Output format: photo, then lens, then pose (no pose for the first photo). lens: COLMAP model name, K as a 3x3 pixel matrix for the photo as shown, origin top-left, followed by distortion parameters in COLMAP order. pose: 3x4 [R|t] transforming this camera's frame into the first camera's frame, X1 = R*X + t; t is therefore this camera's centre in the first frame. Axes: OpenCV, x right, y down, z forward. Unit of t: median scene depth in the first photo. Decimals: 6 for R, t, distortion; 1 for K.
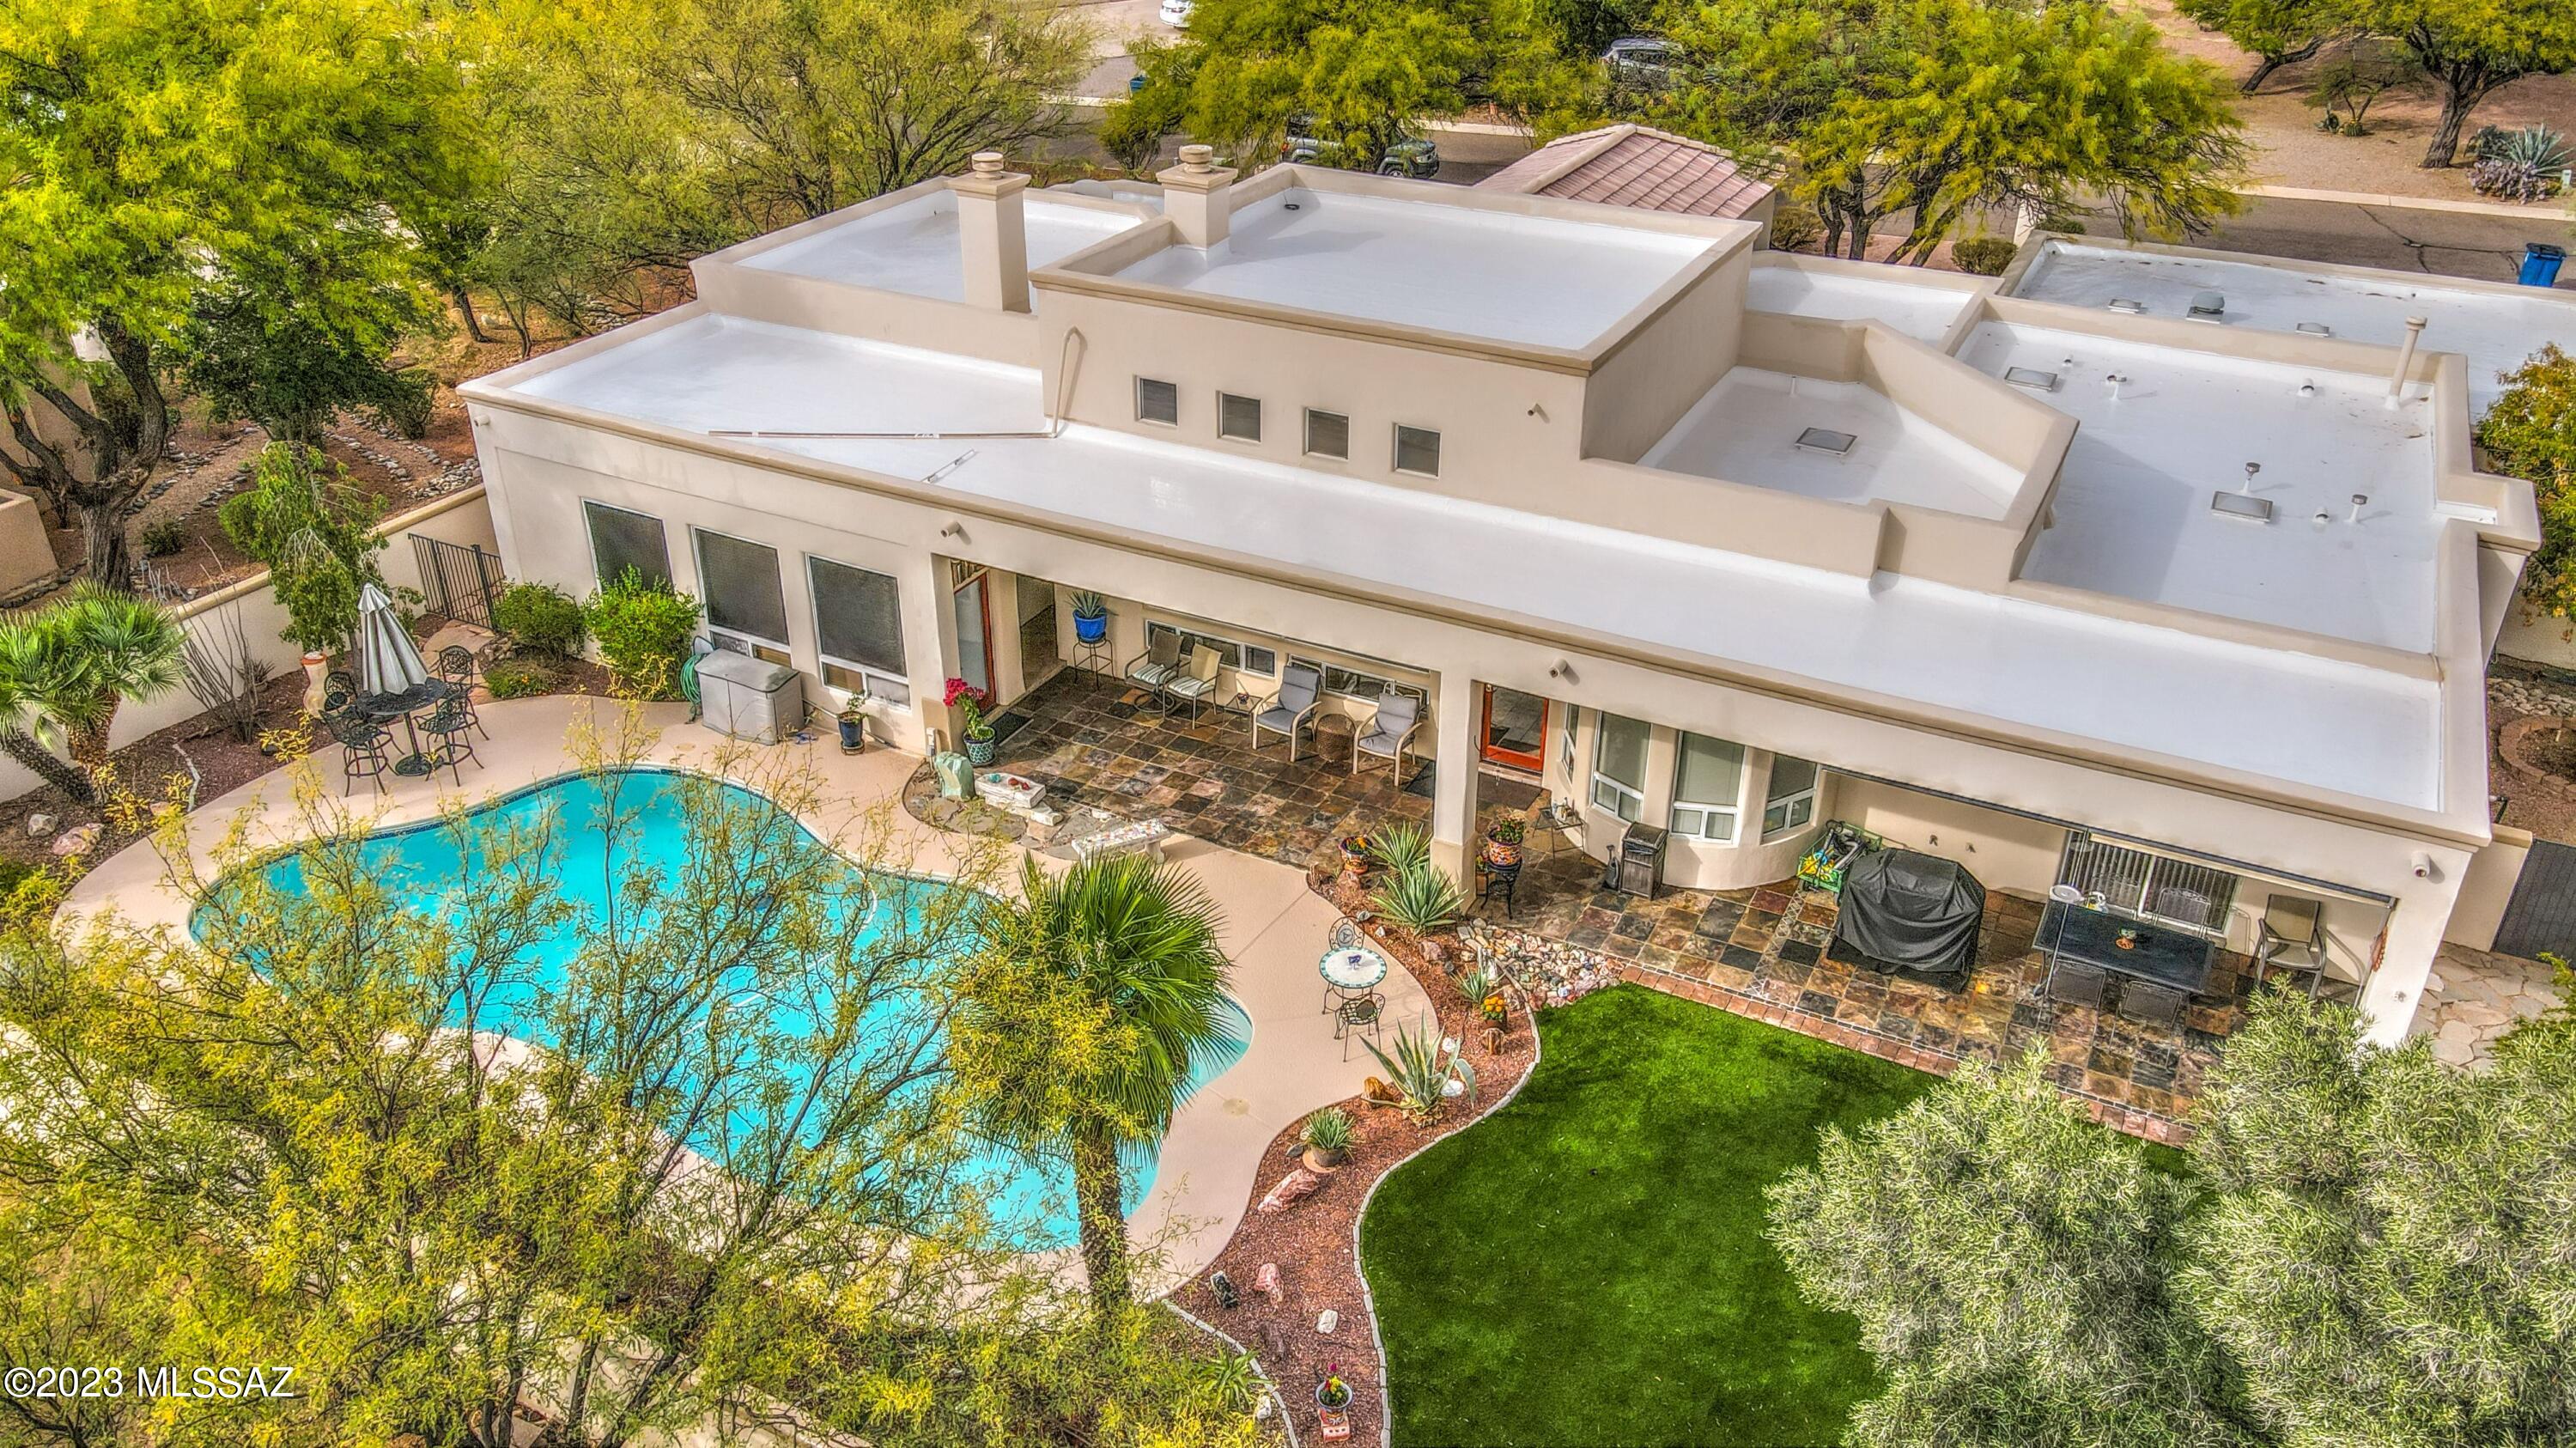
lens RADIAL K [[1901.2, 0, 1287.9], [0, 1901.2, 716.3], [0, 0, 1]] dist [0.004647, 0.018185]
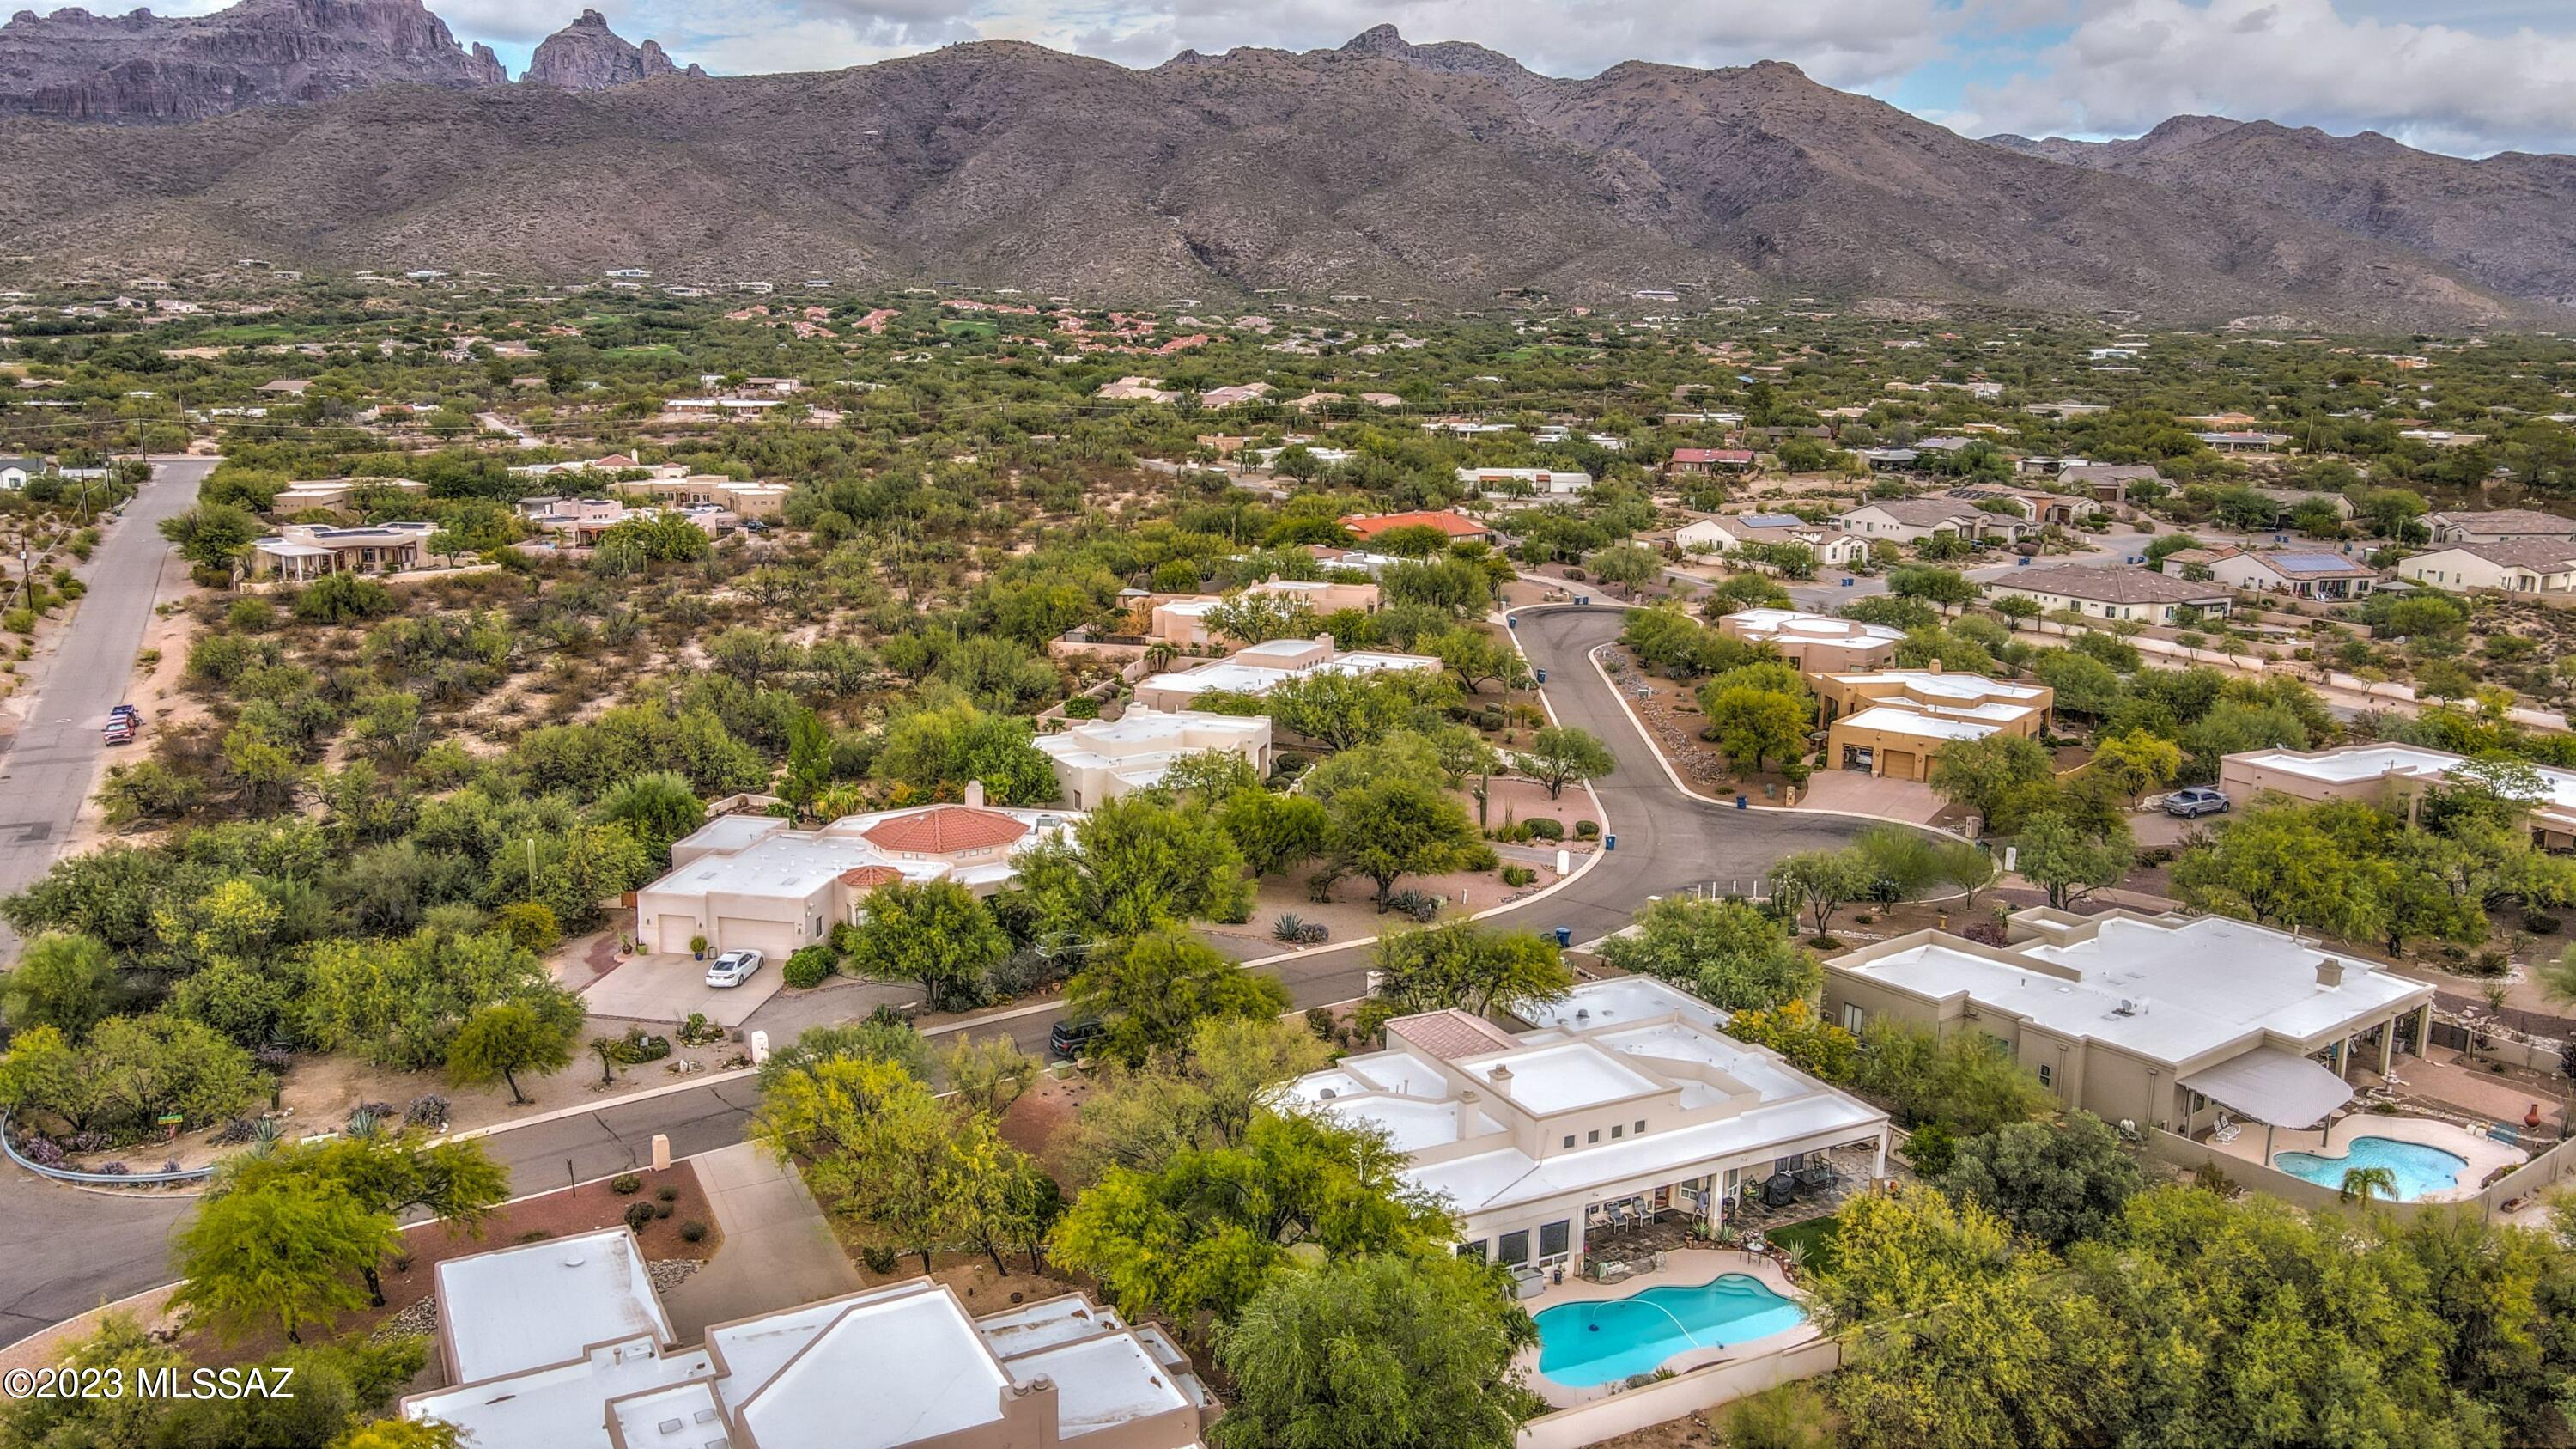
lens RADIAL K [[1901.3, 0, 1277.2], [0, 1901.3, 723.4], [0, 0, 1]] dist [0.004647, 0.018185]
pose [[0.575948, -0.159470, 0.801781, -2.842323], [0.384051, 0.918599, -0.093173, -0.709243], [-0.721657, 0.361588, 0.590310, -0.819484]]
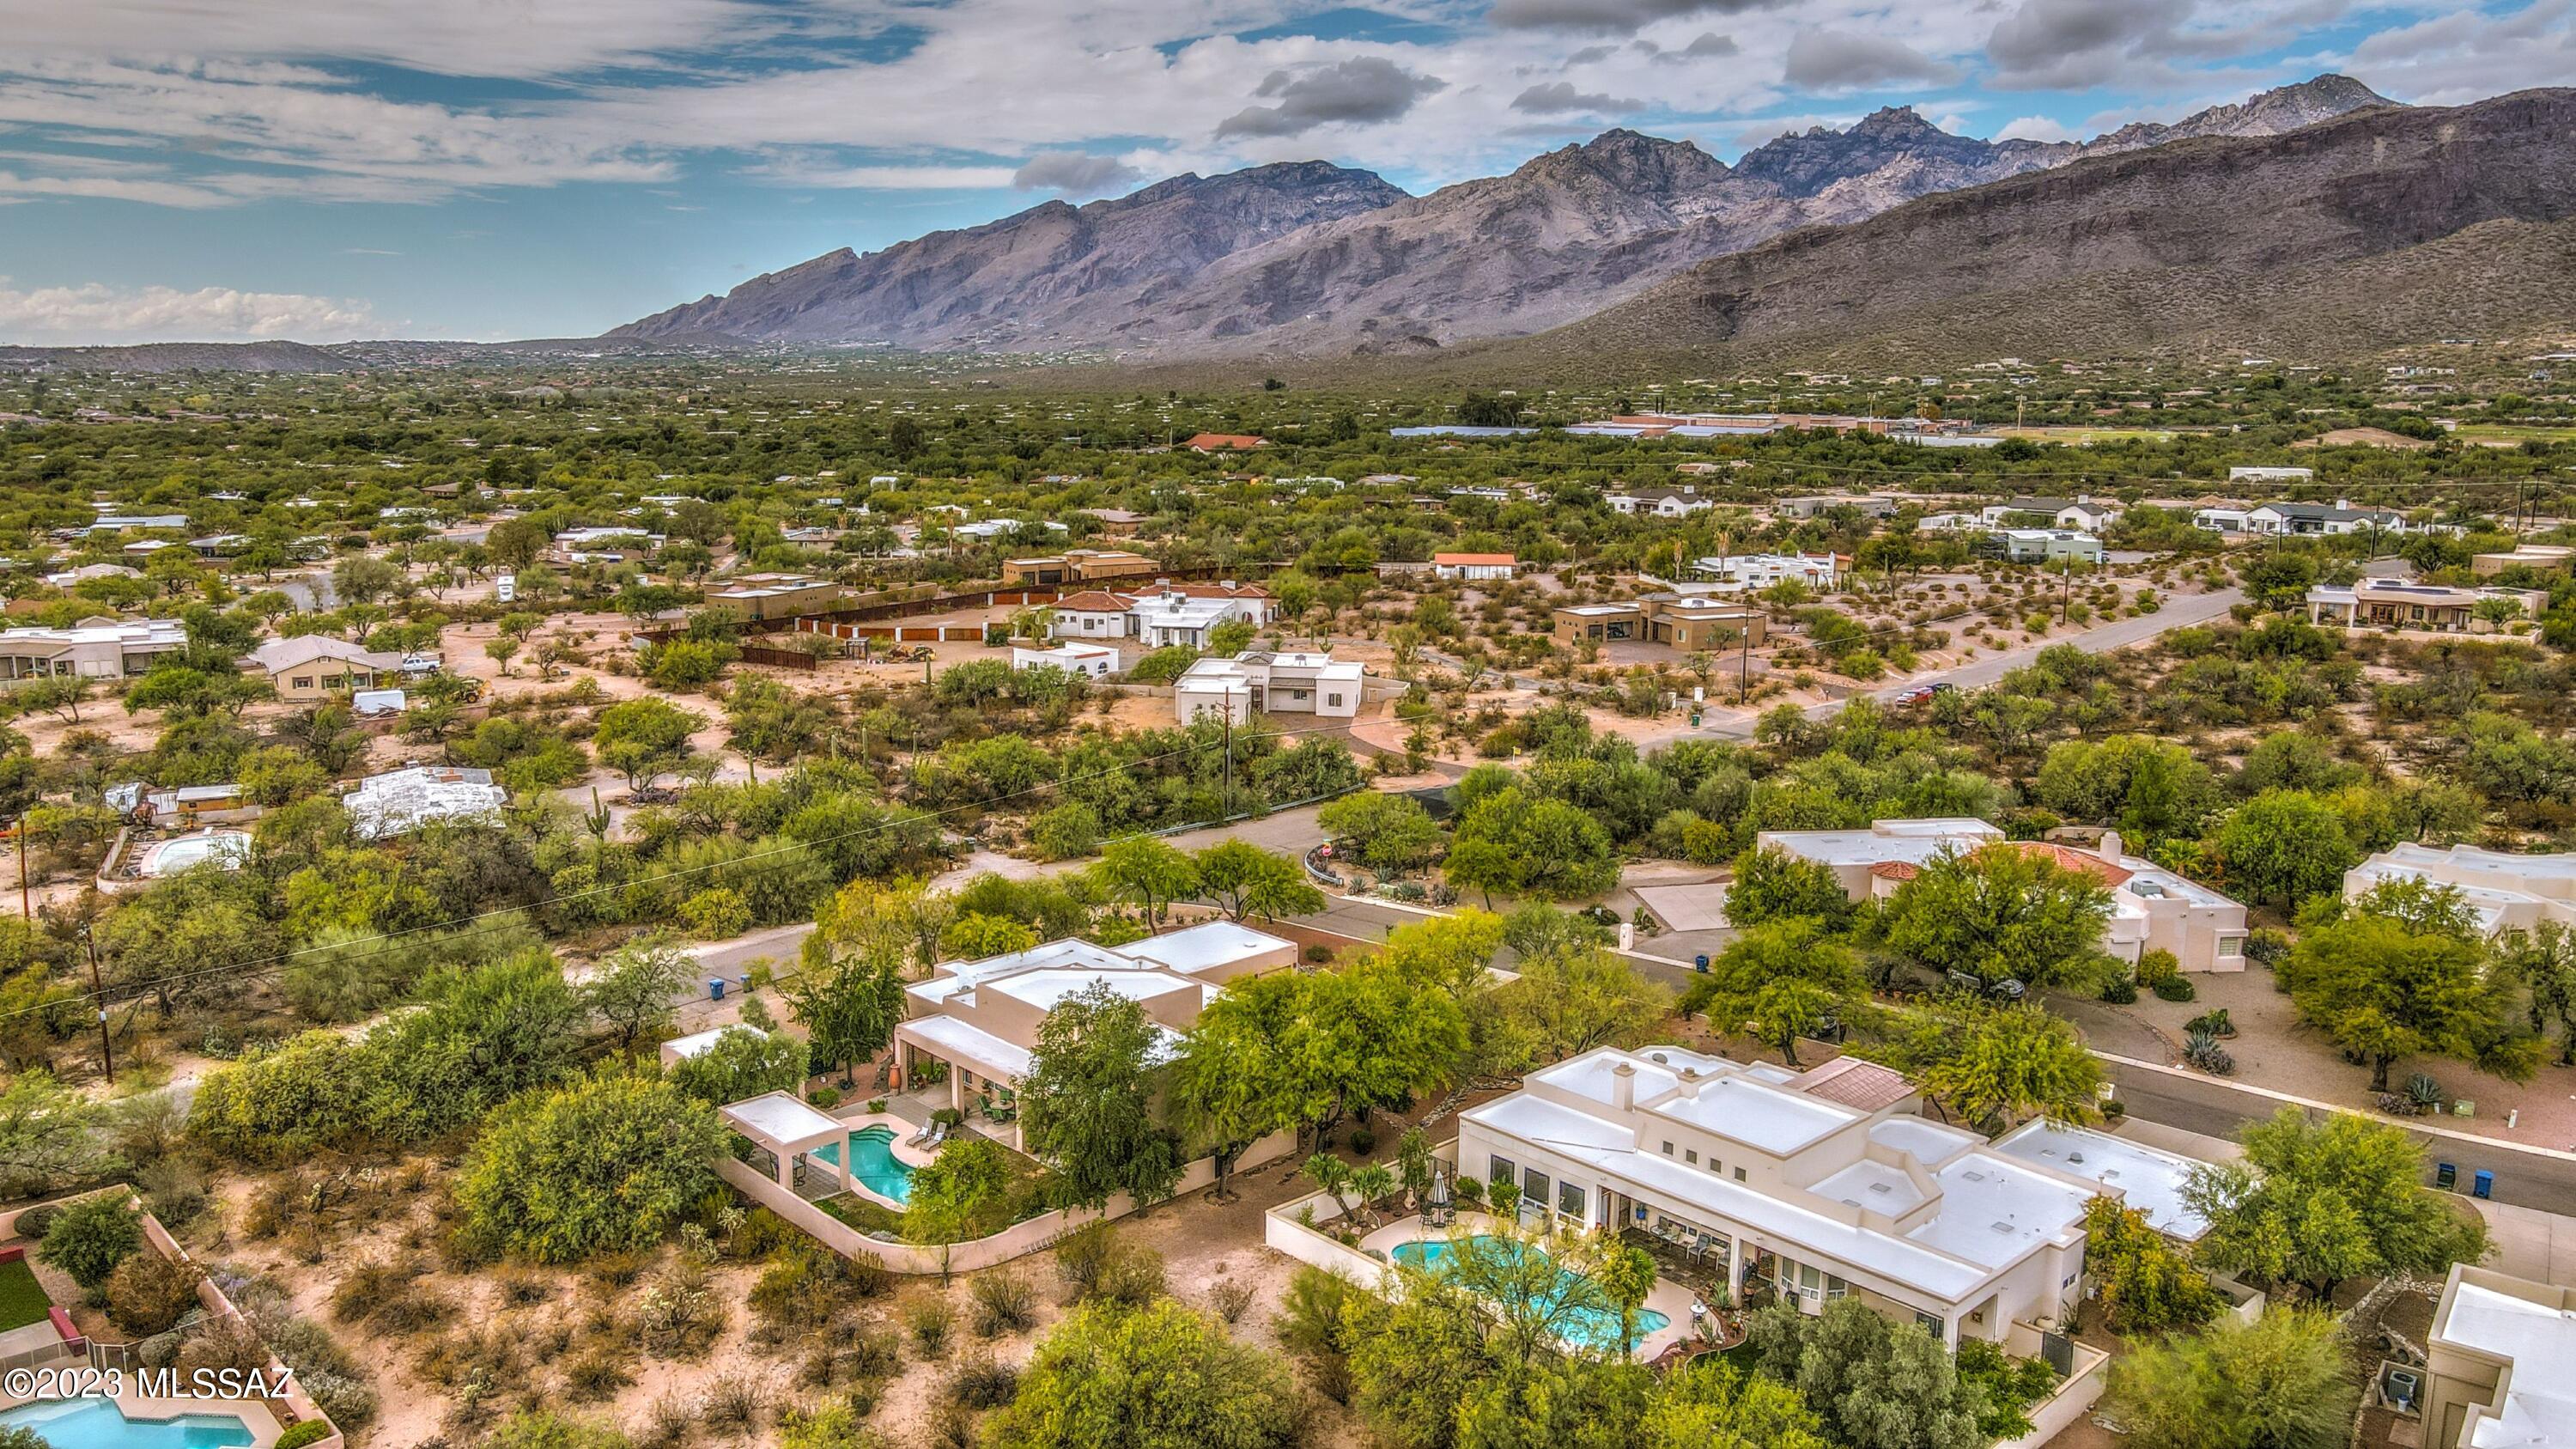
lens RADIAL K [[1901.3, 0, 1279.8], [0, 1901.3, 725.9], [0, 0, 1]] dist [0.004647, 0.018185]
pose [[0.945980, 0.064523, -0.317740, 0.303098], [-0.161327, 0.943742, -0.288659, 0.212087], [0.281240, 0.324326, 0.903171, -2.470996]]
